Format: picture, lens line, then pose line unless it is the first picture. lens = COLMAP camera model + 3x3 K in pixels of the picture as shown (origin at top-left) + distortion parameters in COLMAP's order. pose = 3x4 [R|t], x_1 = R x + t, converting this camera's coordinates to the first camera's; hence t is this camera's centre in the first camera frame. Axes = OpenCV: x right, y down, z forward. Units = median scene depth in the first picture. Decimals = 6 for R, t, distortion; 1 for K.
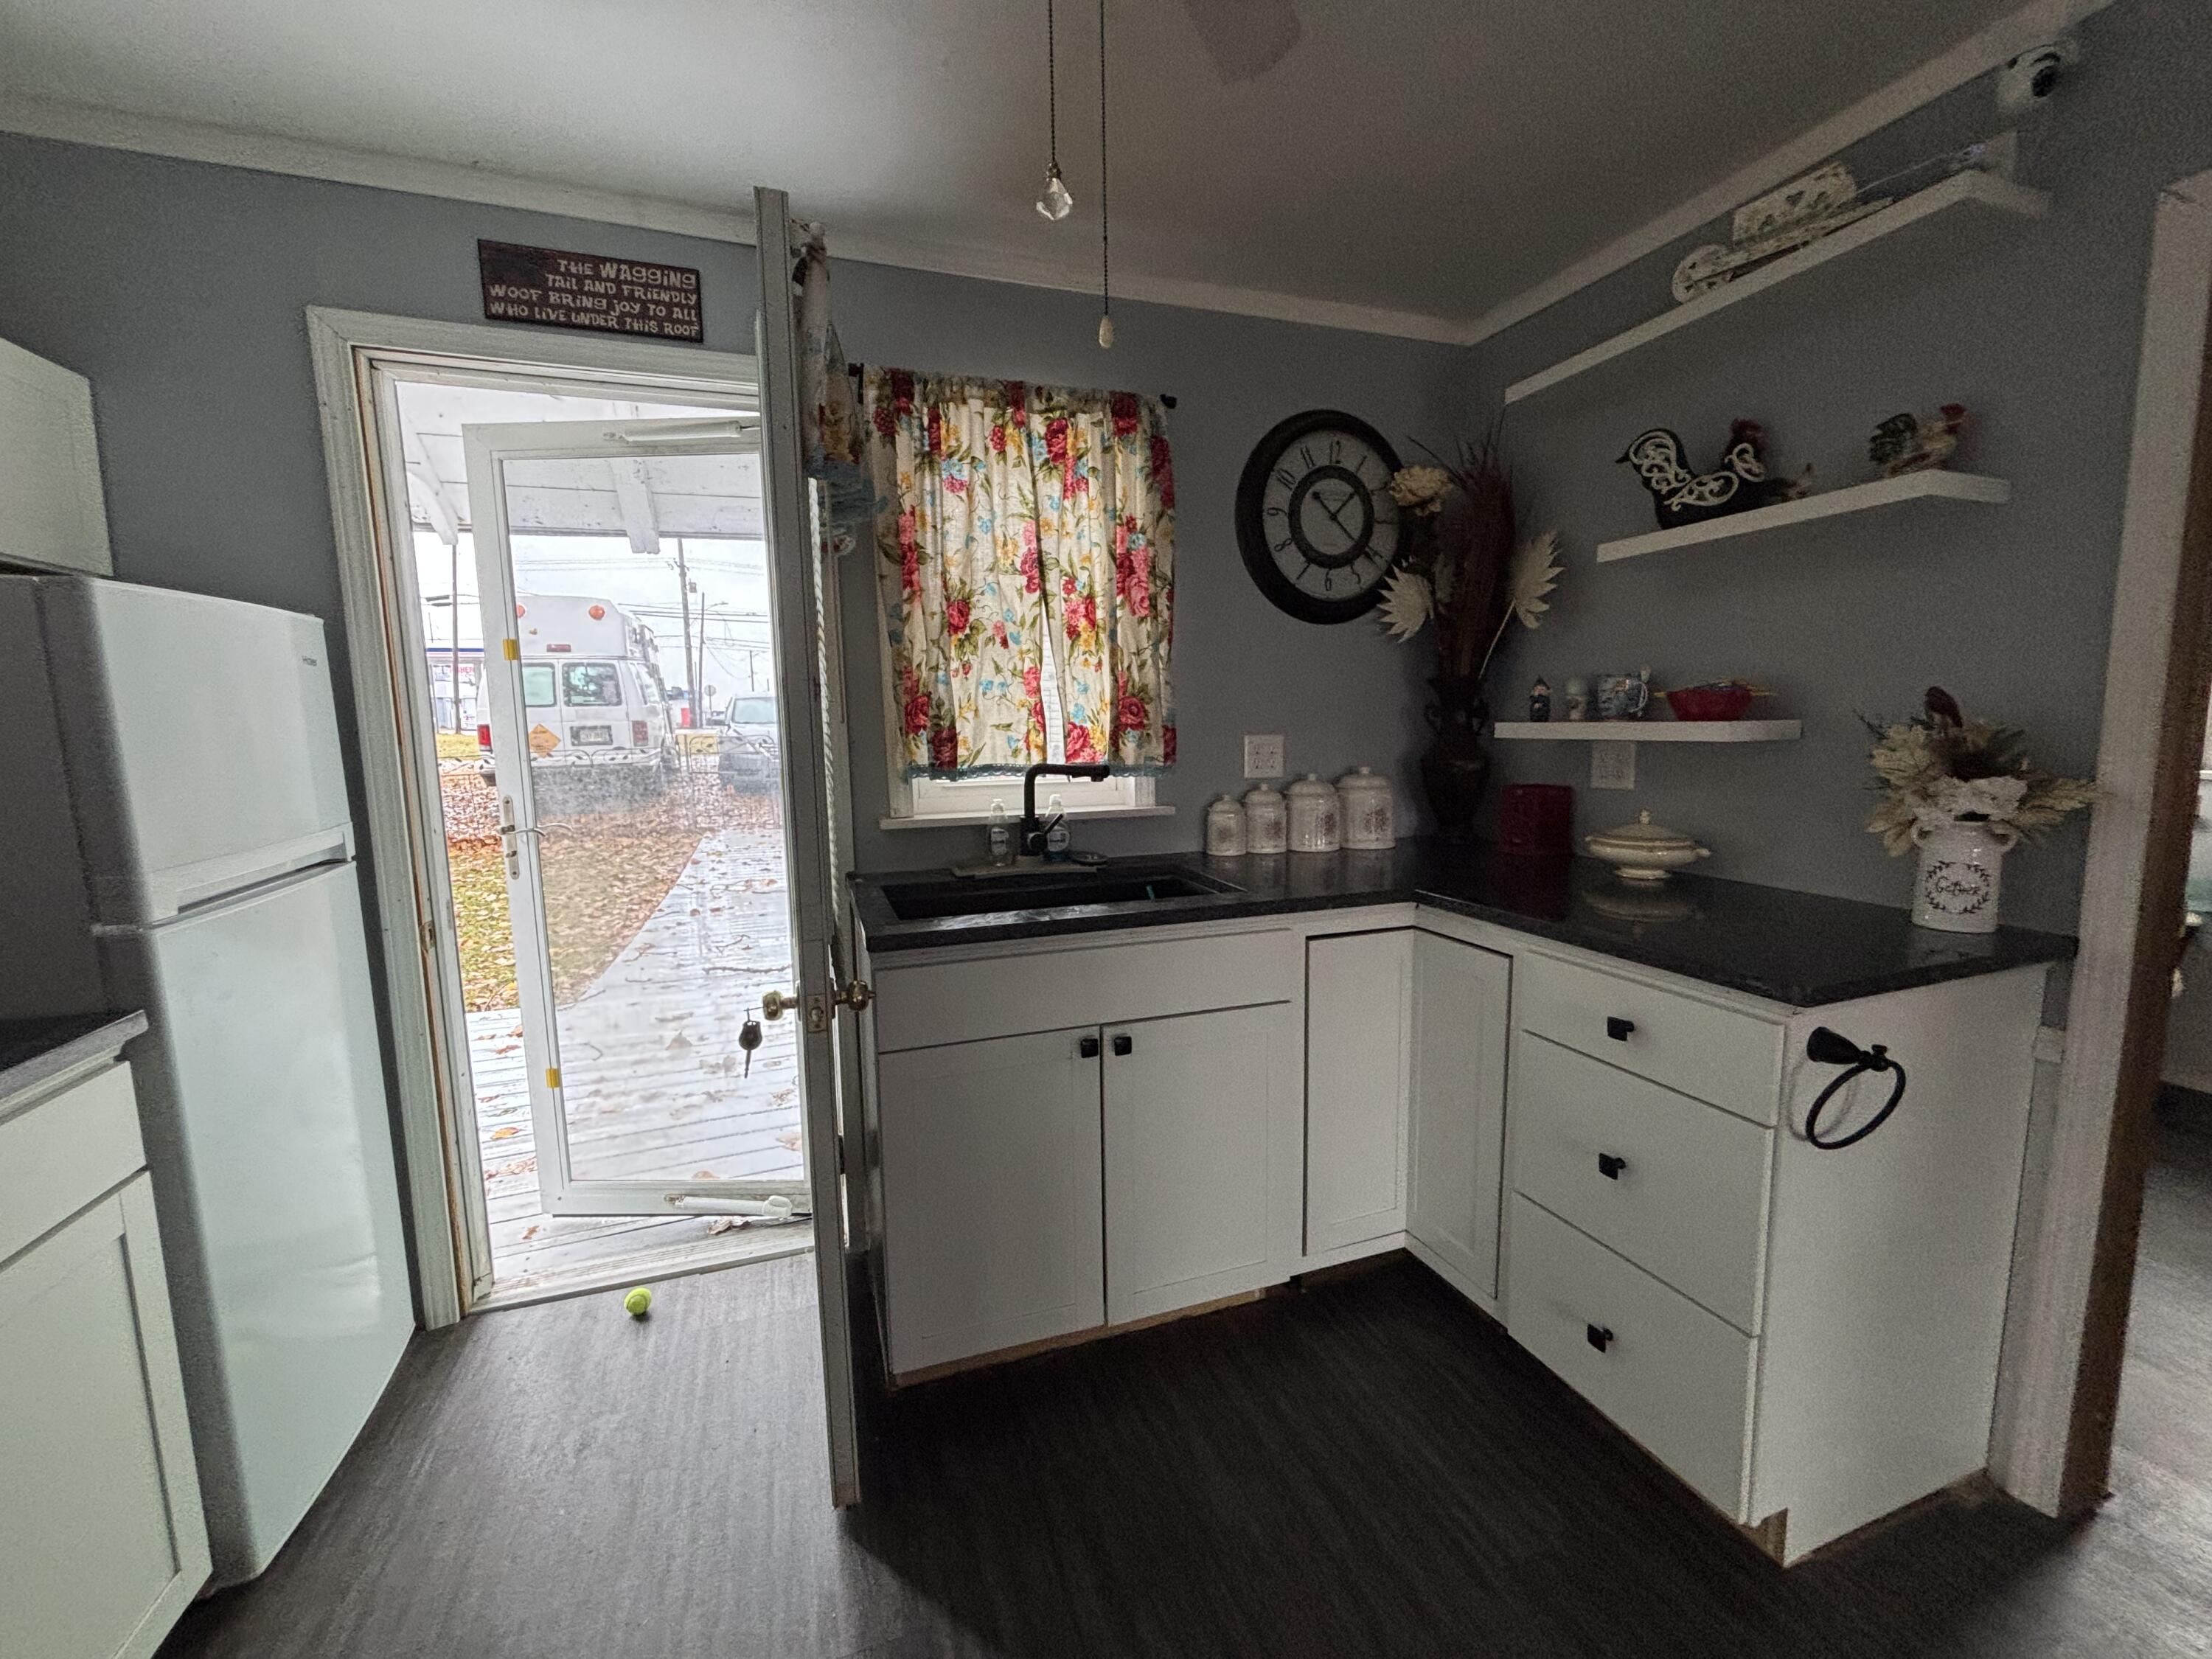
lens RADIAL K [[889.8, 0, 1101.6], [0, 889.8, 832.2], [0, 0, 1]] dist [0.004274, -0.001761]
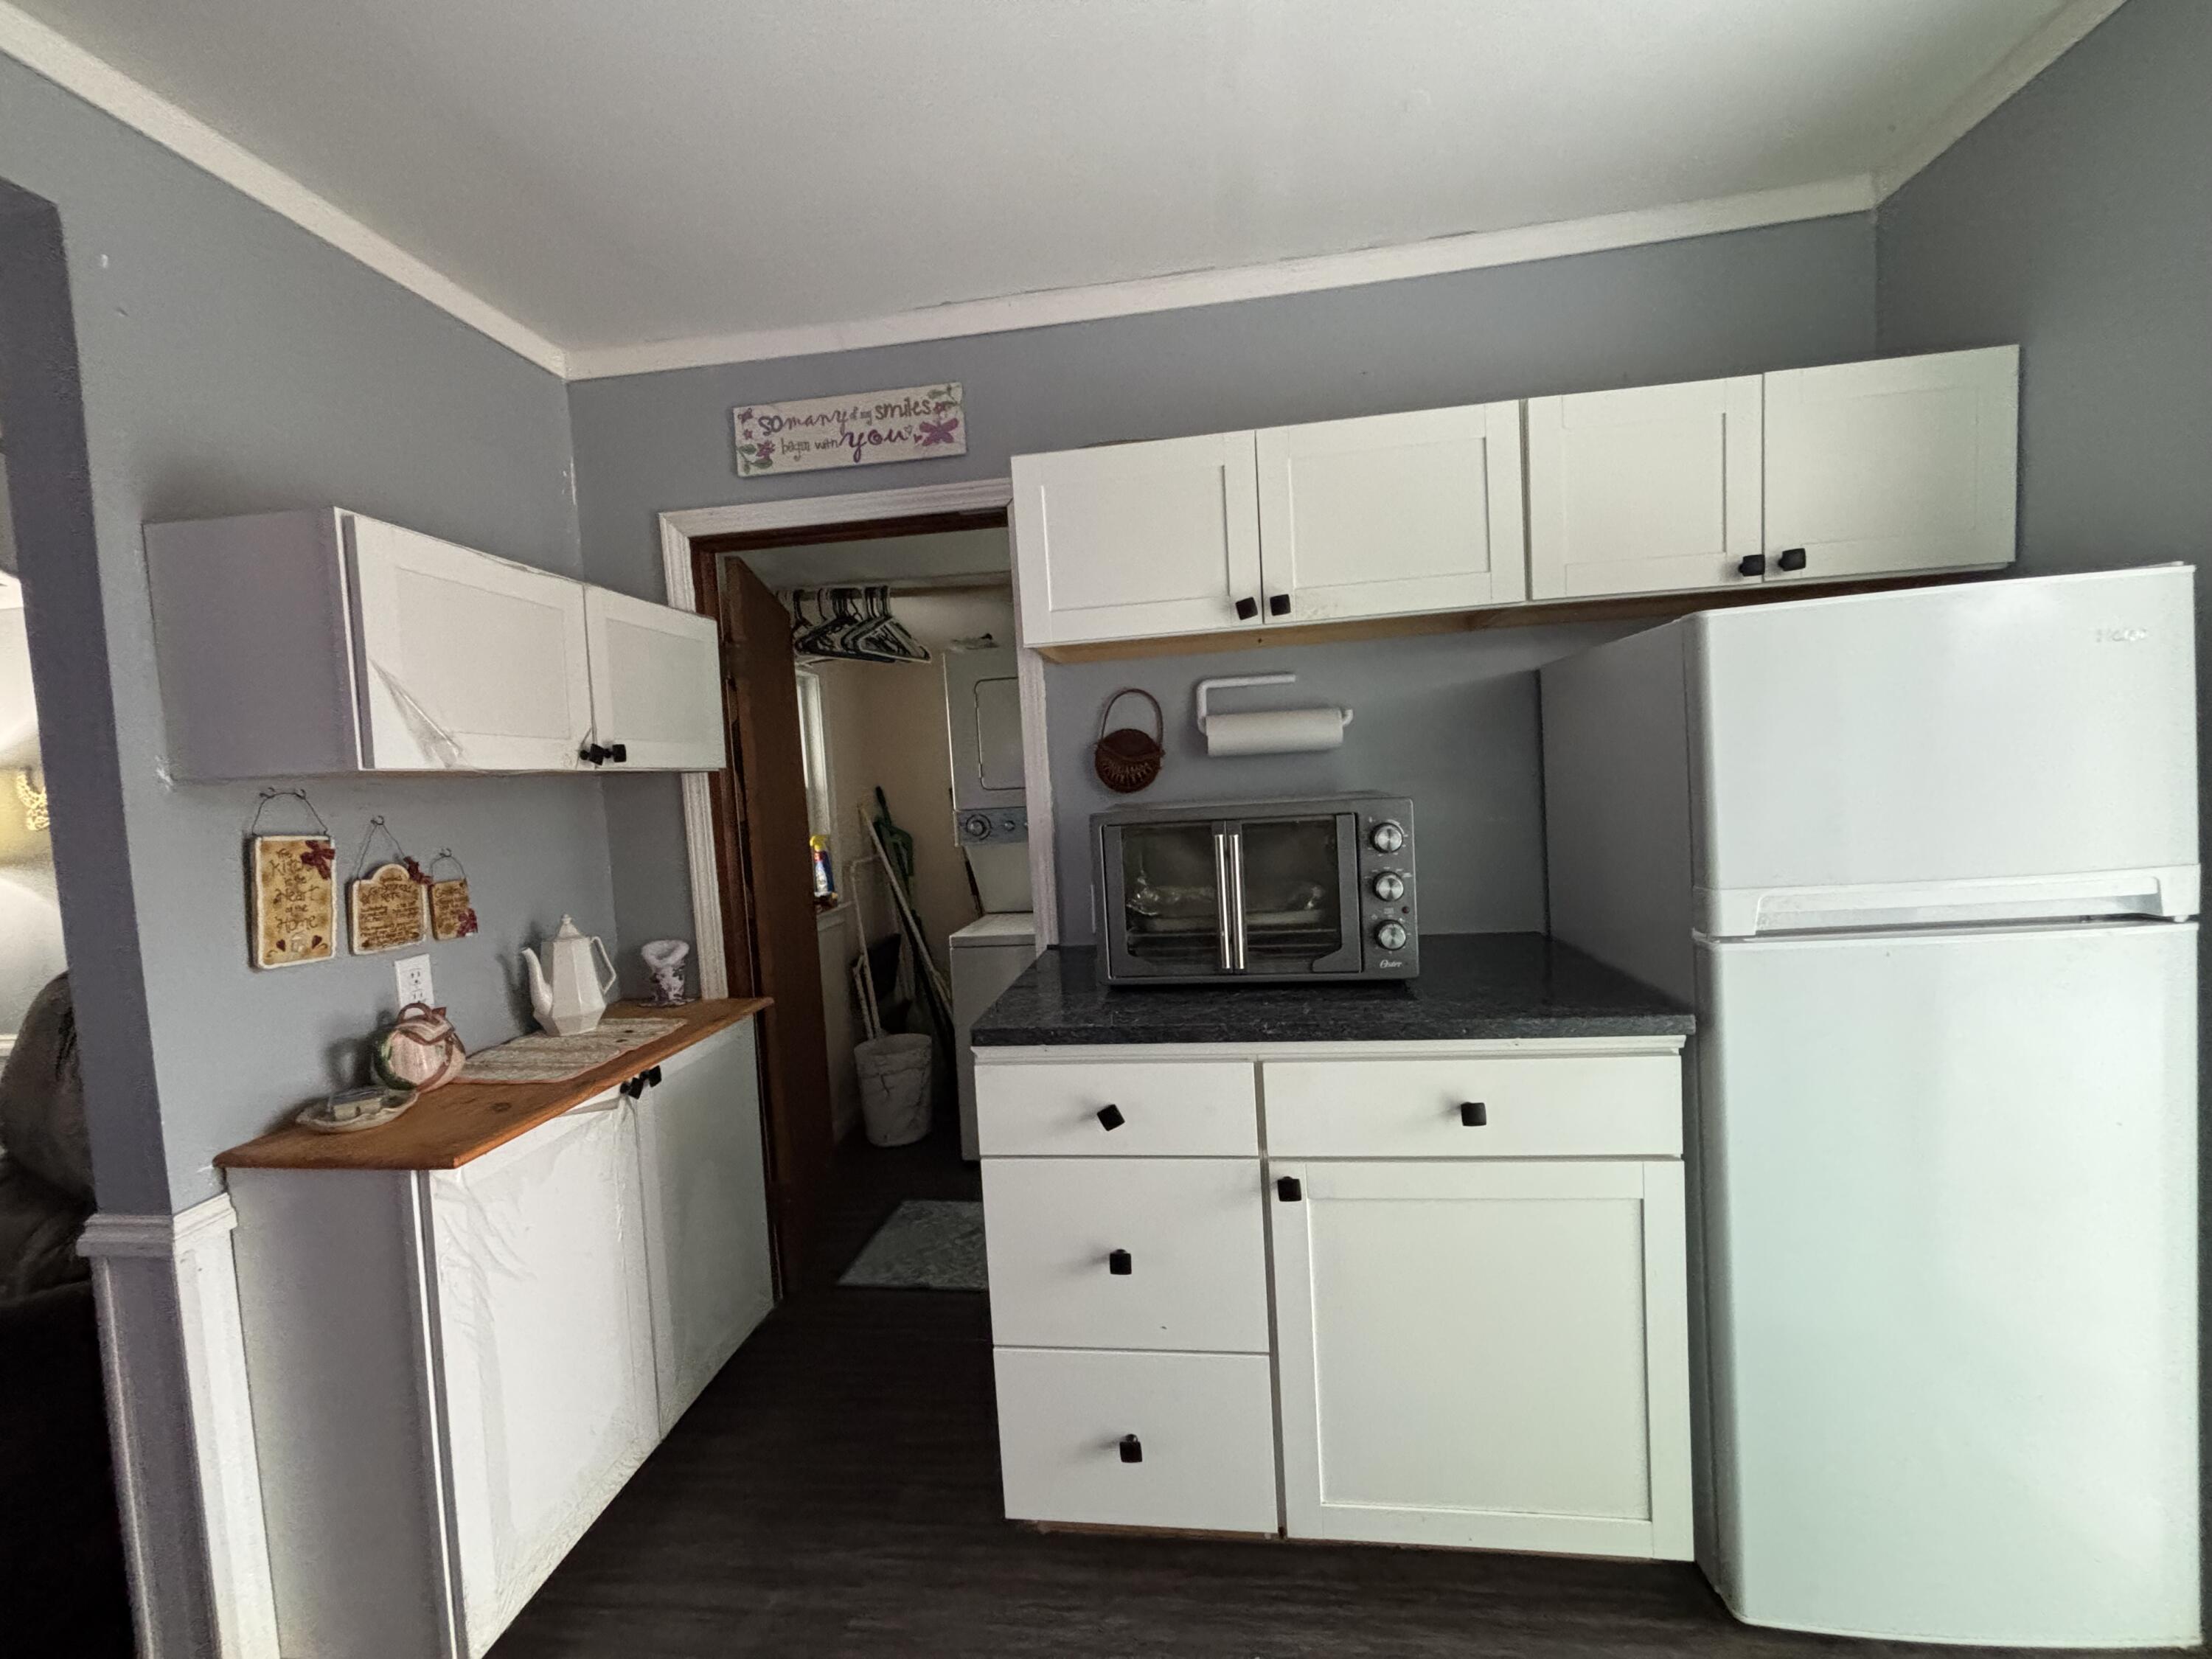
lens RADIAL K [[889.8, 0, 1106.6], [0, 889.8, 830.0], [0, 0, 1]] dist [0.004274, -0.001761]
pose [[-0.435283, 0.095640, -0.895199, 0.088629], [-0.051427, 0.990076, 0.130783, -0.067922], [0.898824, 0.102965, -0.426045, 0.448908]]
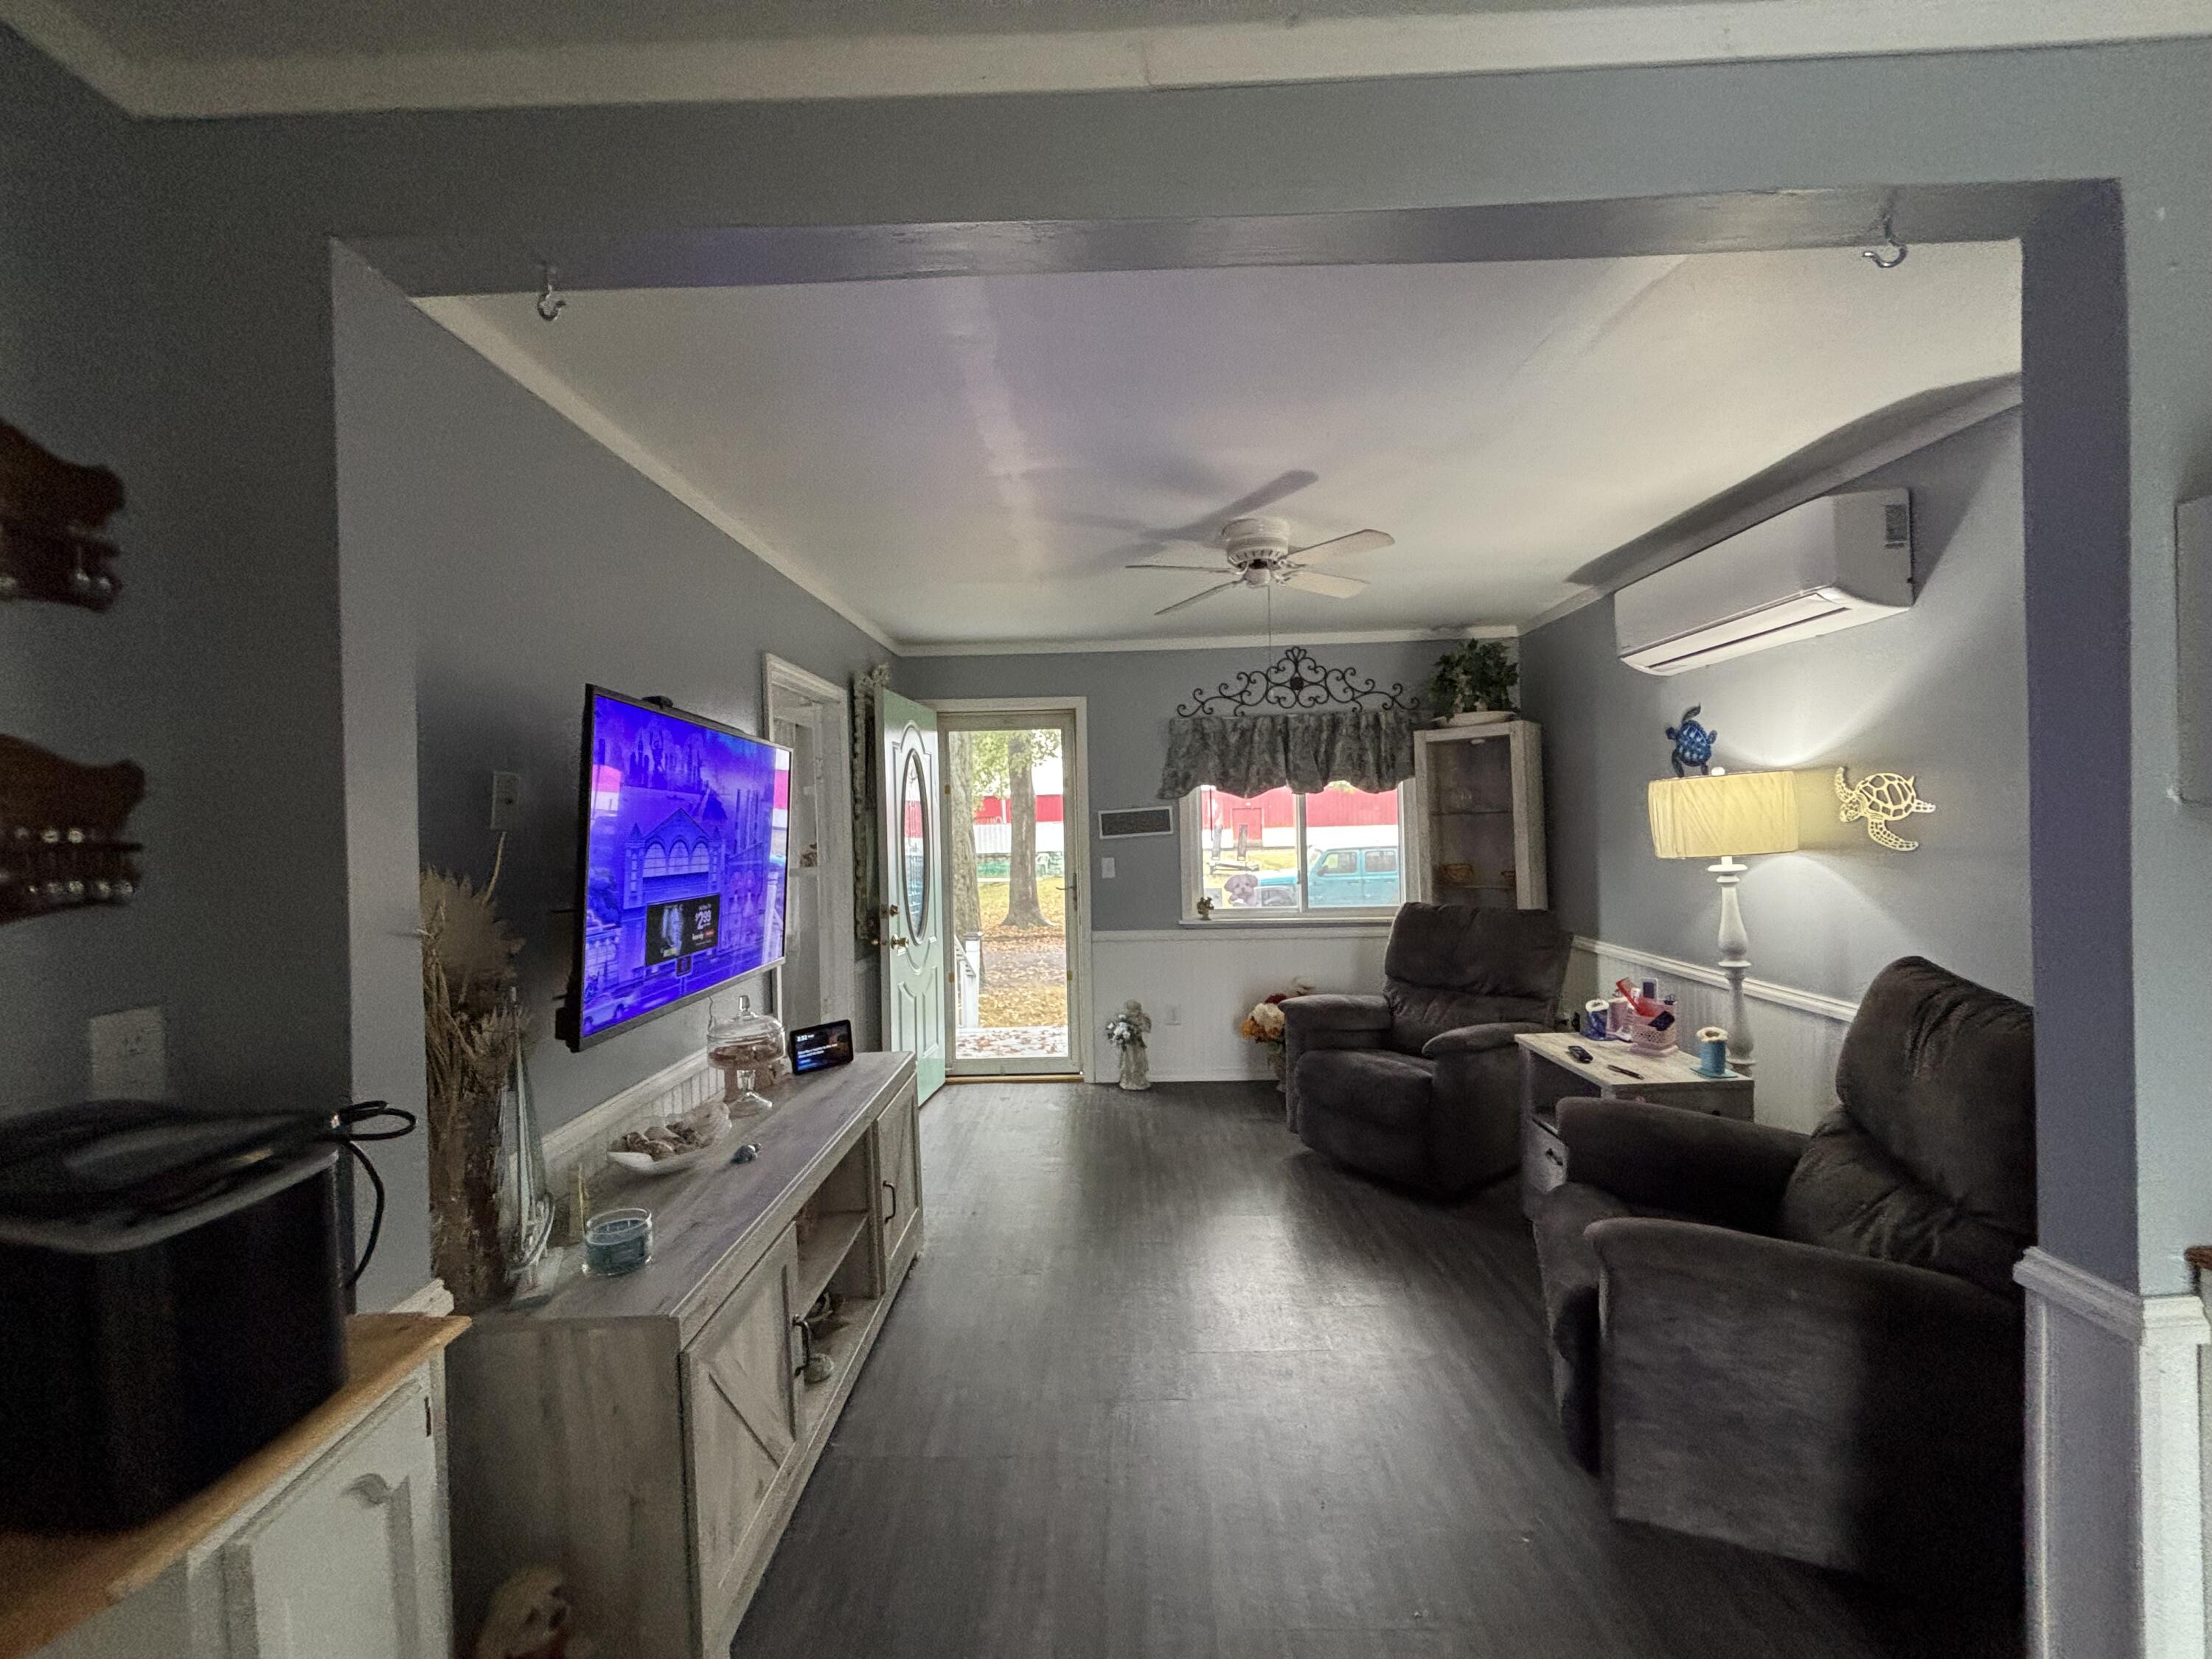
lens RADIAL K [[889.8, 0, 1103.6], [0, 889.8, 833.5], [0, 0, 1]] dist [0.004274, -0.001761]
pose [[-0.939554, 0.041391, 0.339890, 0.231301], [0.089779, 0.987716, 0.127895, -0.092915], [-0.330421, 0.150679, -0.931728, 0.311478]]
